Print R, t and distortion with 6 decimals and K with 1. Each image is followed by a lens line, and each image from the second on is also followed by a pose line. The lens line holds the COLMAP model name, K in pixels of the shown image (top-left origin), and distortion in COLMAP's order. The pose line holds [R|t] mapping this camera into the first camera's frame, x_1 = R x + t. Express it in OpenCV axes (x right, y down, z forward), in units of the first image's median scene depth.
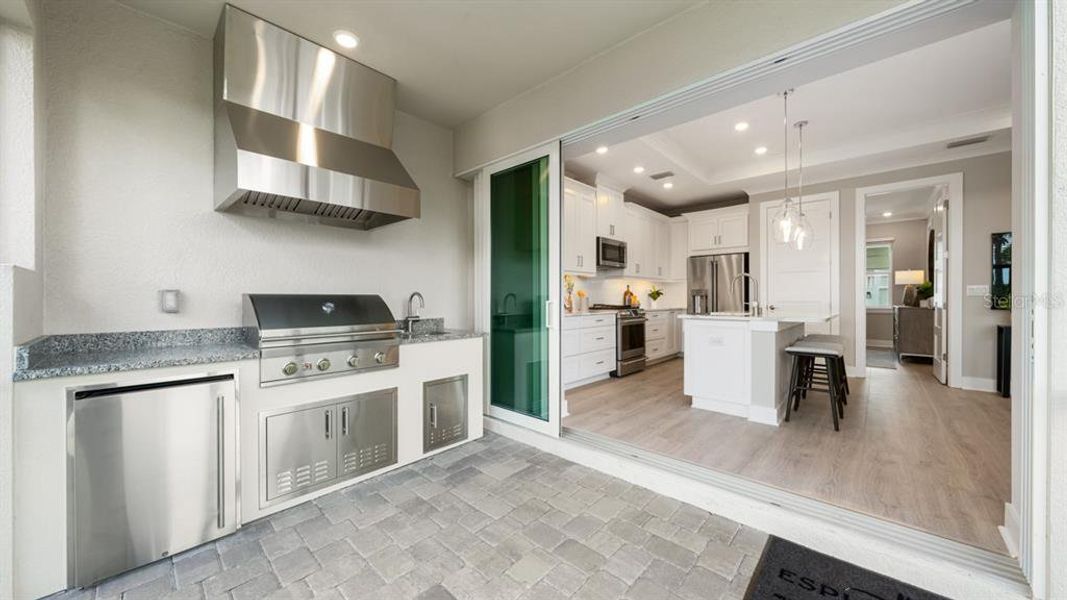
lens RADIAL K [[376.6, 0, 533.4], [0, 376.6, 299.5], [0, 0, 1]] dist [-0.004198, 0.000088]
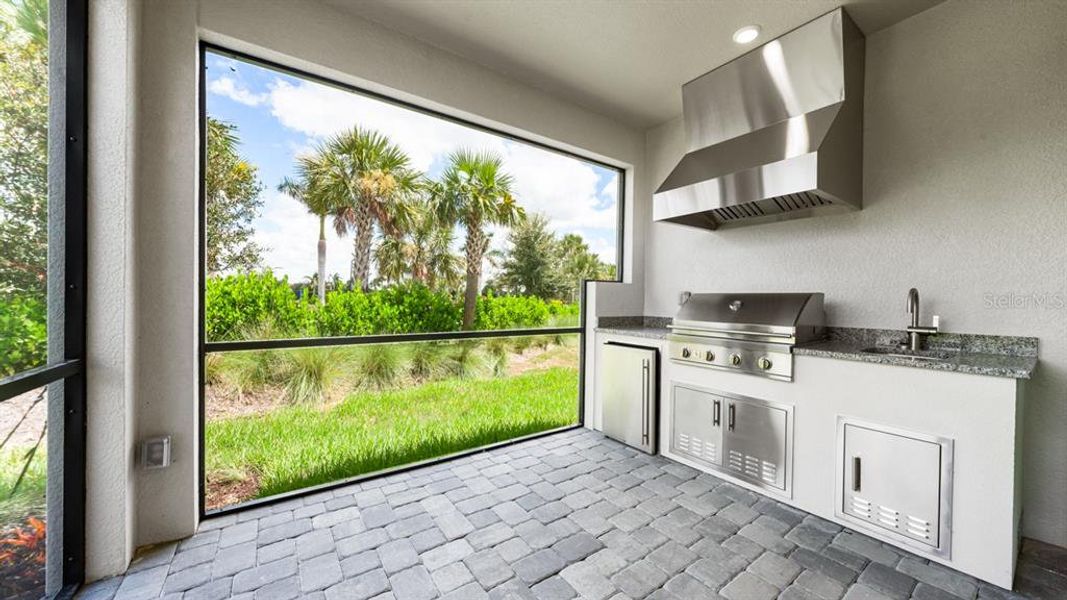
lens RADIAL K [[376.6, 0, 536.1], [0, 376.6, 301.7], [0, 0, 1]] dist [-0.004198, 0.000088]
pose [[-0.205408, 0.003192, -0.978671, 0.400429], [-0.018278, 0.999808, 0.007098, 0.009587], [0.978506, 0.019346, -0.205310, 0.457537]]
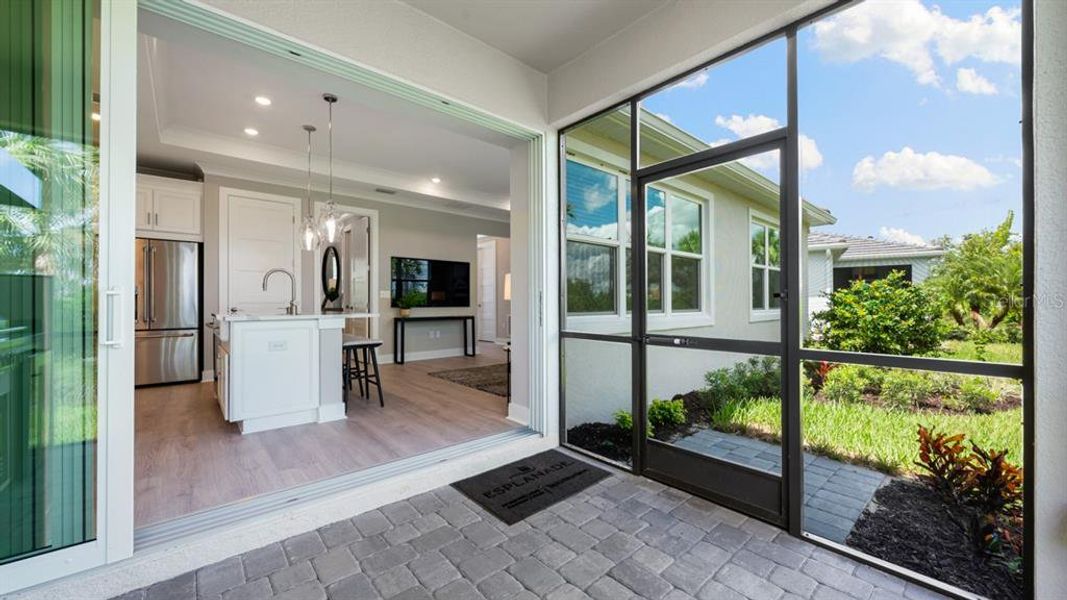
lens RADIAL K [[398.8, 0, 534.5], [0, 398.8, 300.9], [0, 0, 1]] dist [-0.000840, -0.000151]
pose [[0.100945, 0.007845, 0.994861, -0.344629], [0.006822, 0.999940, -0.008577, 0.021079], [-0.994869, 0.007652, 0.100885, 0.315872]]
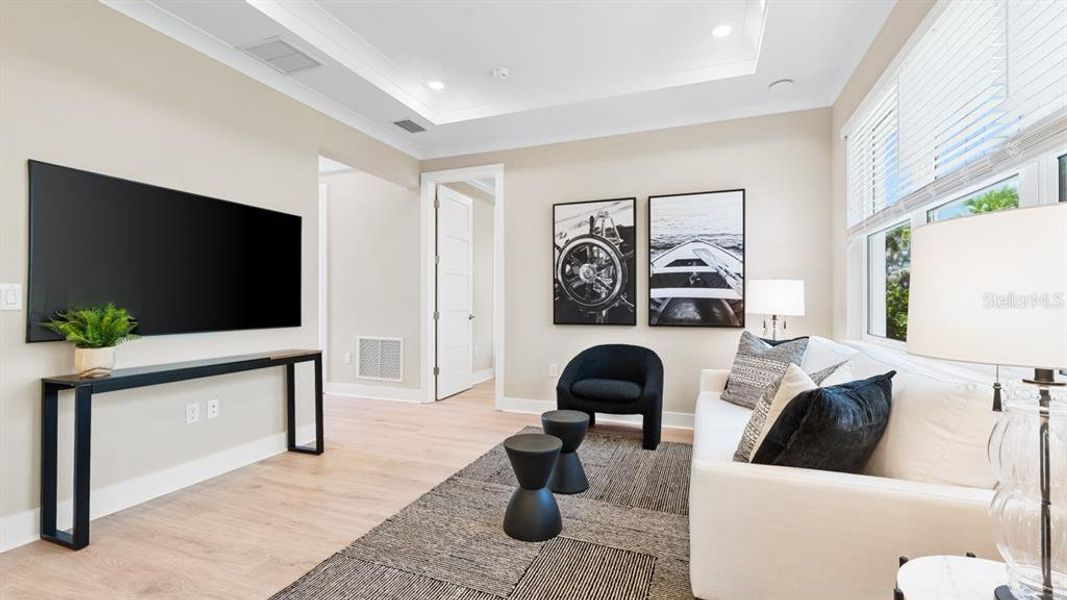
lens RADIAL K [[457.7, 0, 534.3], [0, 457.7, 303.9], [0, 0, 1]] dist [-0.000603, 0.000160]
pose [[-0.373917, -0.004154, 0.927453, 0.623689], [0.003680, 0.999975, 0.005963, -0.020951], [-0.927455, 0.005643, -0.373893, 0.770796]]
